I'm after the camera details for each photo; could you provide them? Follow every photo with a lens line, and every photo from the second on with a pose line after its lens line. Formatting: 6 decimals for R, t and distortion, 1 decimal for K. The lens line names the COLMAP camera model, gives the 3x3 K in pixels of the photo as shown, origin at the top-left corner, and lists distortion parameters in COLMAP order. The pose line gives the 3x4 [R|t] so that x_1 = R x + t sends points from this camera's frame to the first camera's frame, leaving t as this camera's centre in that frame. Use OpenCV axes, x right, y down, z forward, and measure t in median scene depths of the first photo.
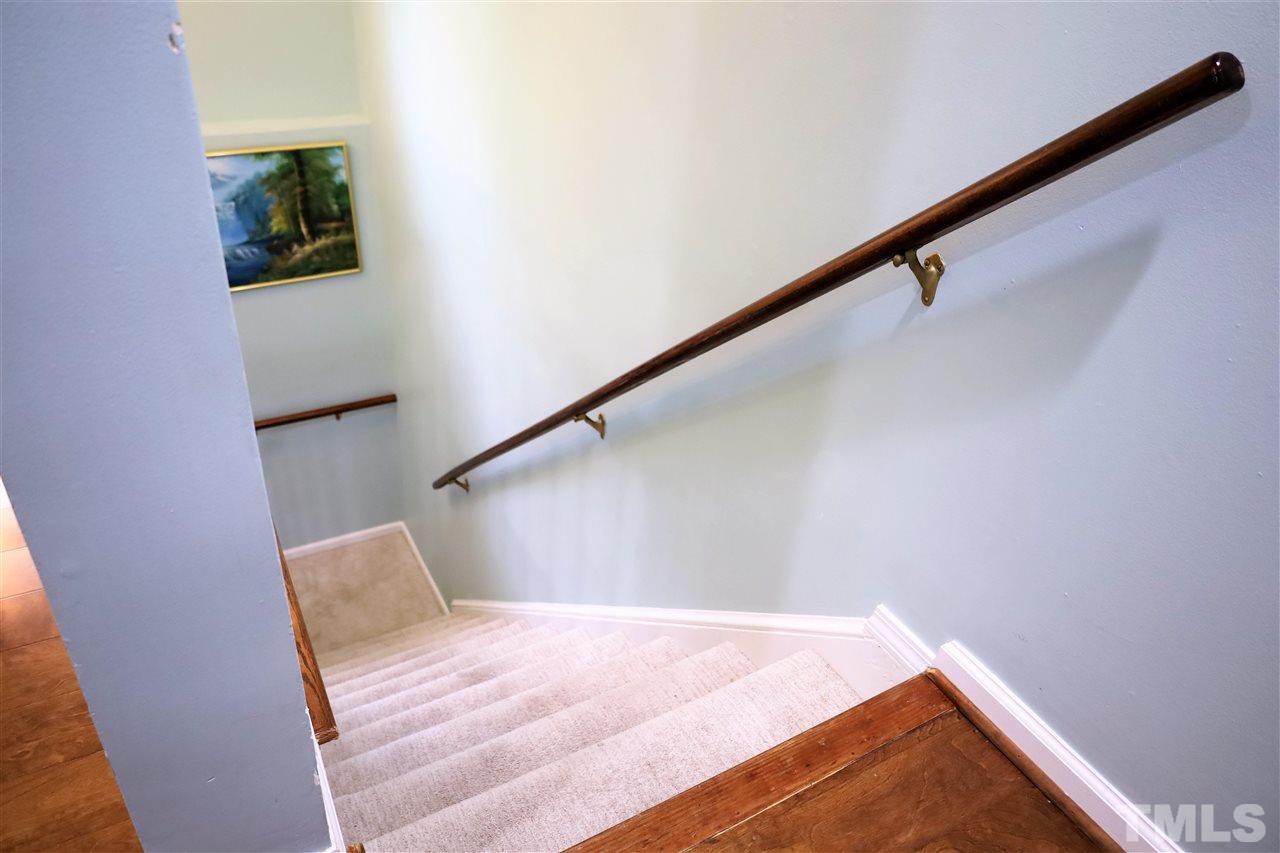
lens RADIAL K [[869.8, 0, 640.0], [0, 869.8, 426.5], [0, 0, 1]] dist [-0.021018, 0.004224]
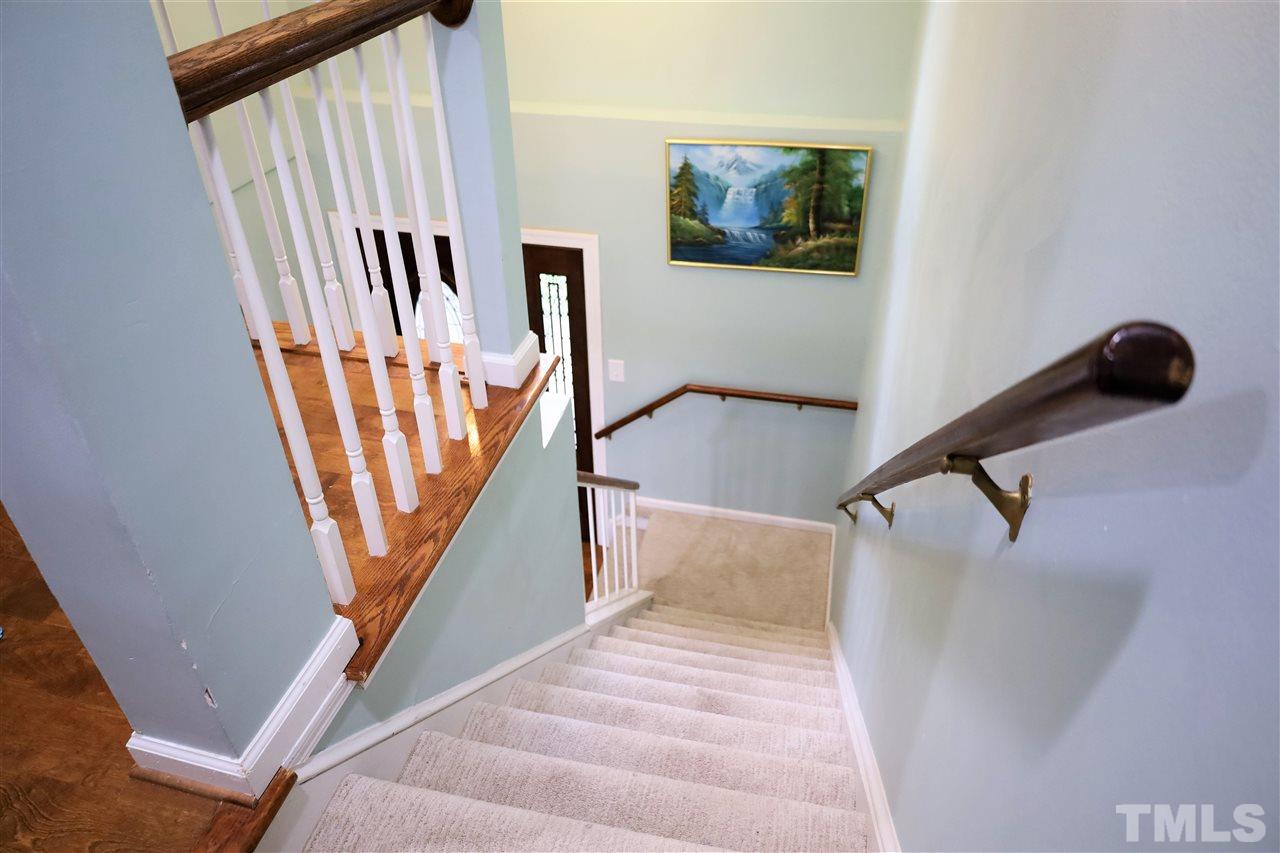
lens RADIAL K [[869.8, 0, 640.0], [0, 869.8, 426.5], [0, 0, 1]] dist [-0.021018, 0.004224]
pose [[0.733602, 0.318811, -0.600156, 0.160094], [-0.306891, 0.943367, 0.126001, -0.070664], [0.606338, 0.091747, 0.789896, 0.086454]]
